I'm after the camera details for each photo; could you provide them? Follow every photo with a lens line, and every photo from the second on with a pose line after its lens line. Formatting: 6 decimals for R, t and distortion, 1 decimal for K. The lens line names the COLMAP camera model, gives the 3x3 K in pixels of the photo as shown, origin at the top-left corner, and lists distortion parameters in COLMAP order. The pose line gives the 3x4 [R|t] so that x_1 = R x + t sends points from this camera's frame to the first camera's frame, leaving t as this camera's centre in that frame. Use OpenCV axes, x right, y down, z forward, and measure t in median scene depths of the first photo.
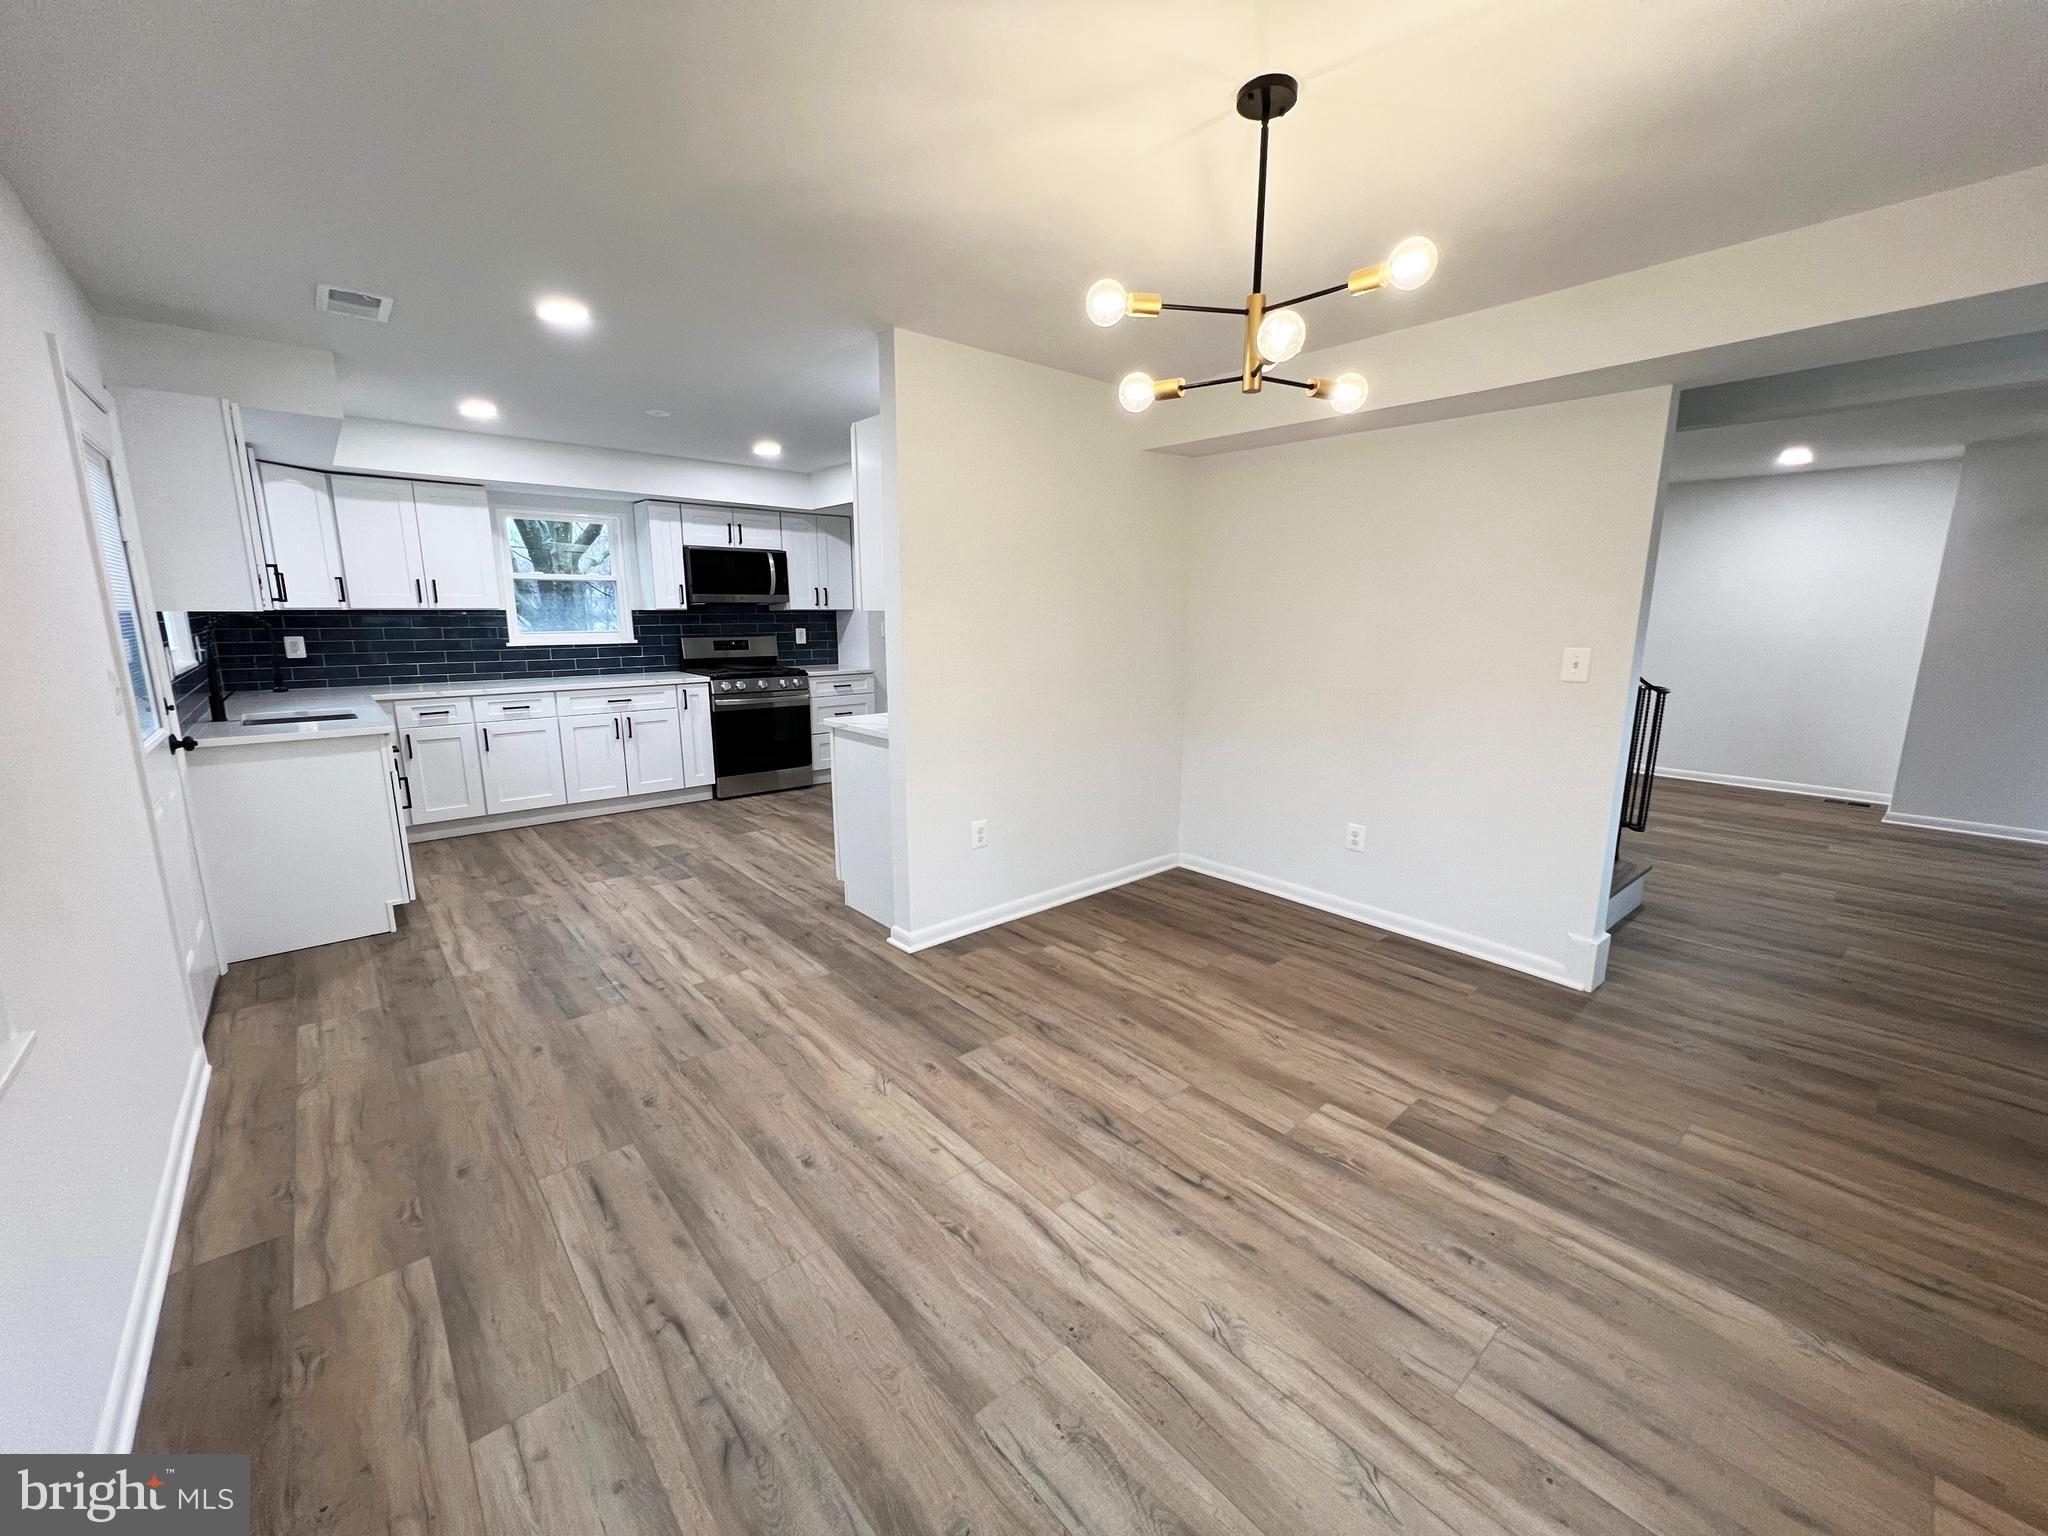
lens RADIAL K [[817.7, 0, 1024.0], [0, 817.7, 768.0], [0, 0, 1]] dist [0.000227, 0.000140]
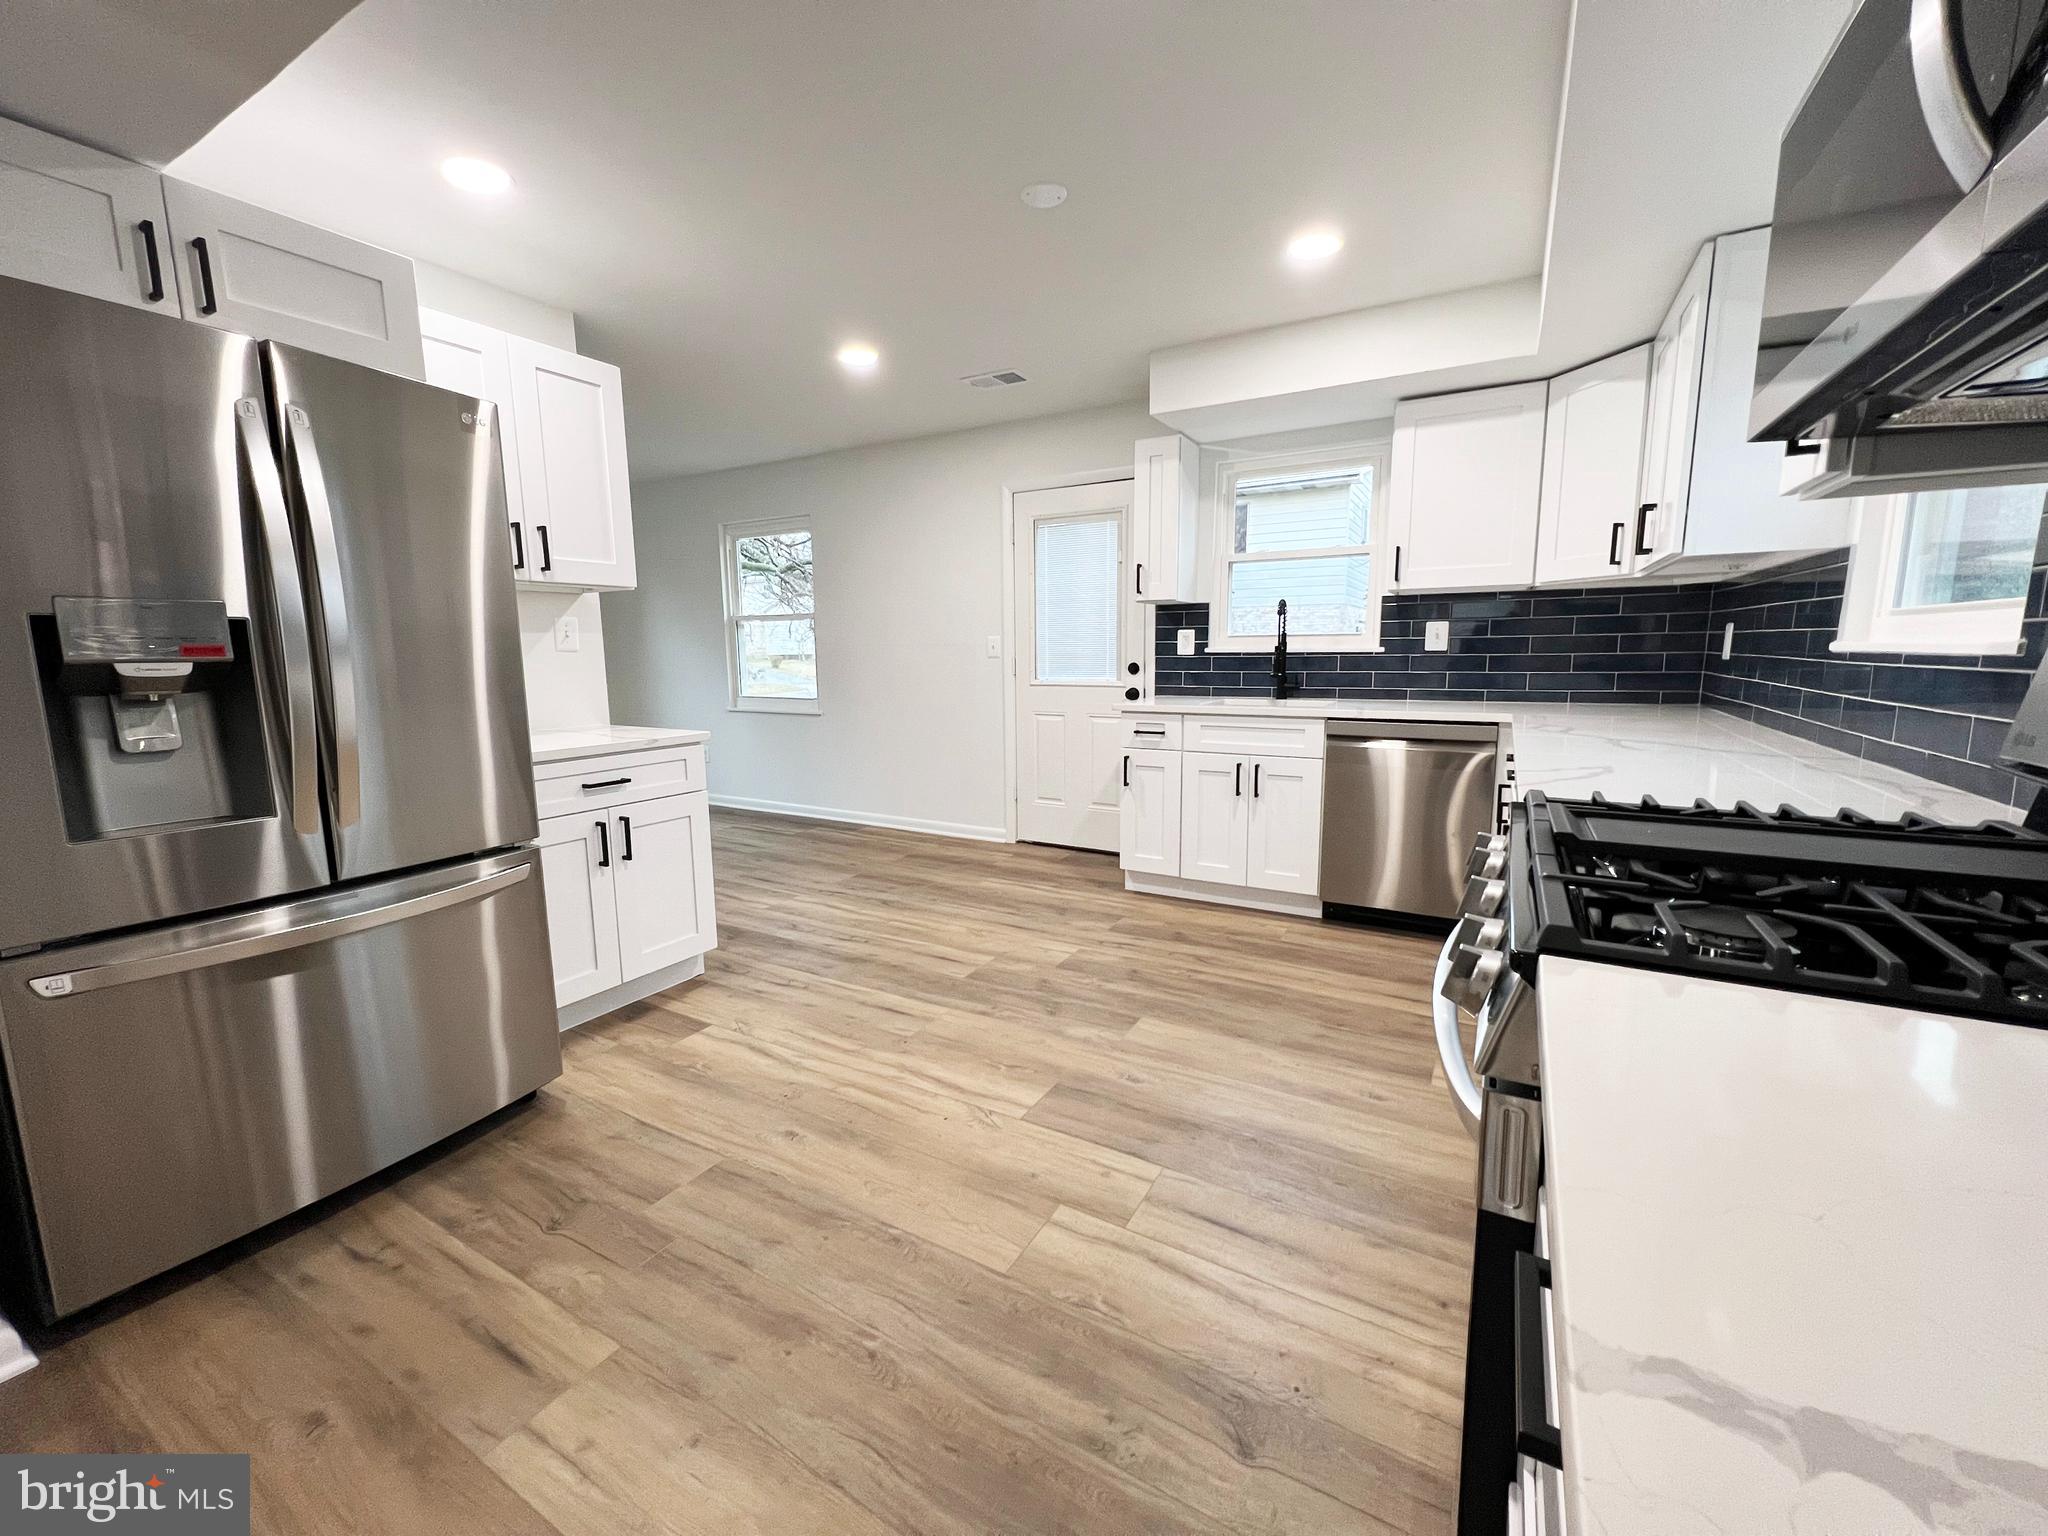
lens RADIAL K [[817.7, 0, 1024.0], [0, 817.7, 768.0], [0, 0, 1]] dist [0.000227, 0.000140]
pose [[-0.946668, 0.055095, -0.317466, -0.222361], [-0.053147, 0.945078, 0.322494, -0.228203], [0.317798, 0.322167, -0.891747, 1.416158]]
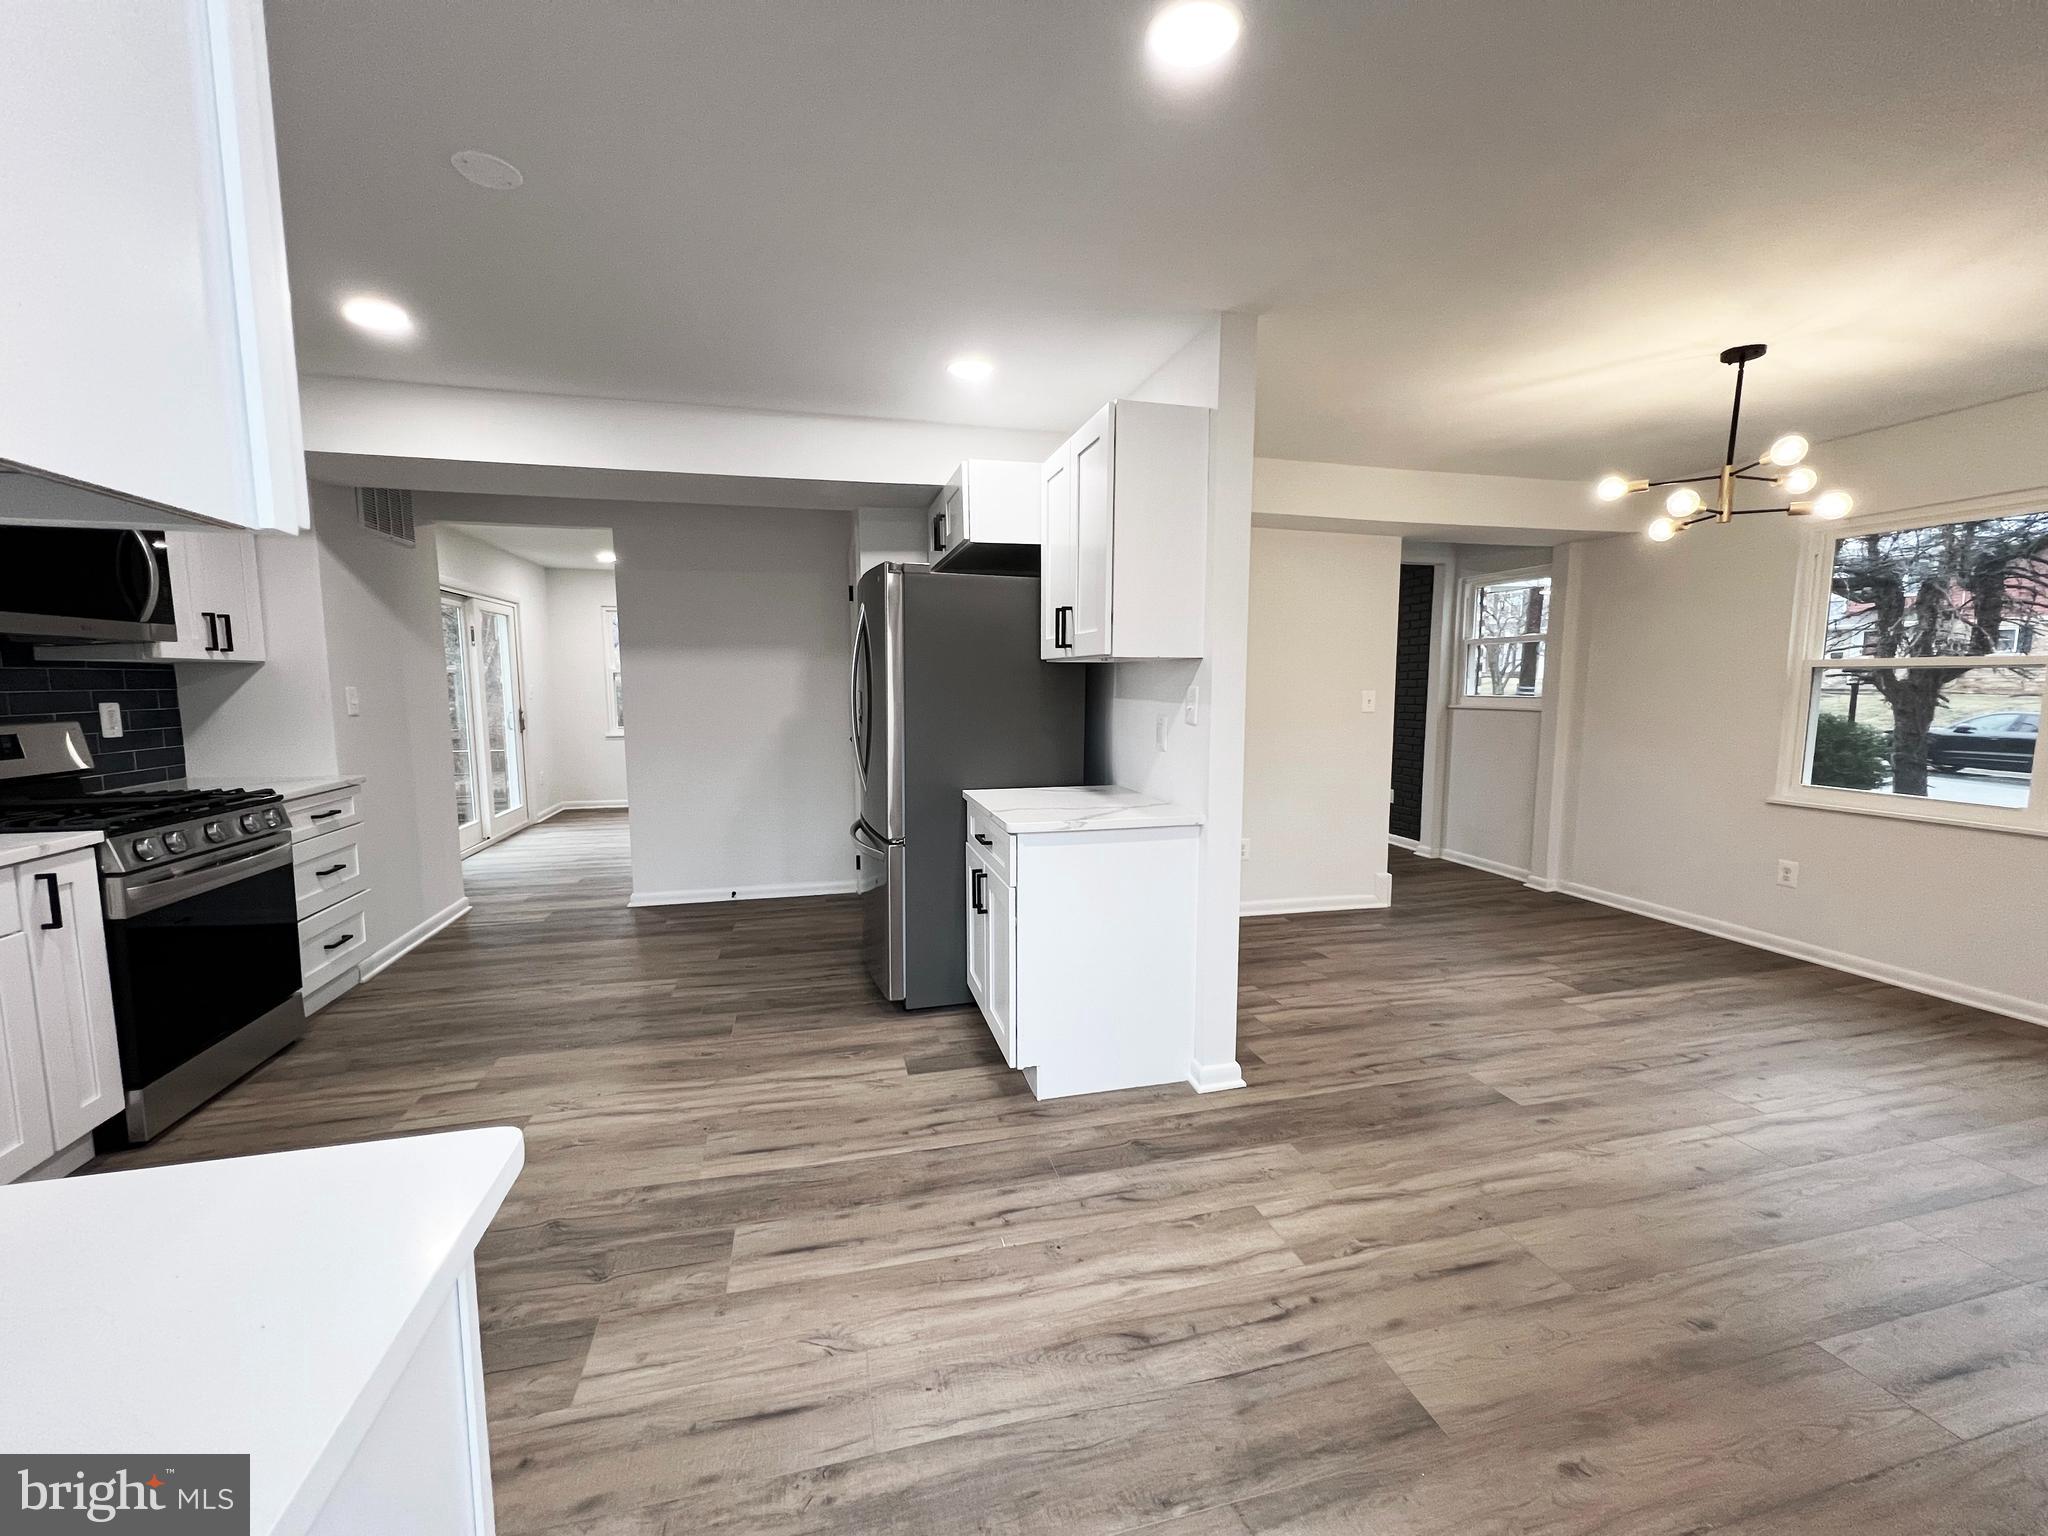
lens RADIAL K [[819.3, 0, 1024.0], [0, 819.3, 770.4], [0, 0, 1]] dist [-0.001096, 0.000154]
pose [[0.445388, -0.098030, 0.889955, -0.646100], [0.170653, 0.985060, 0.023100, -0.091591], [-0.878924, 0.141585, 0.455463, 0.555339]]
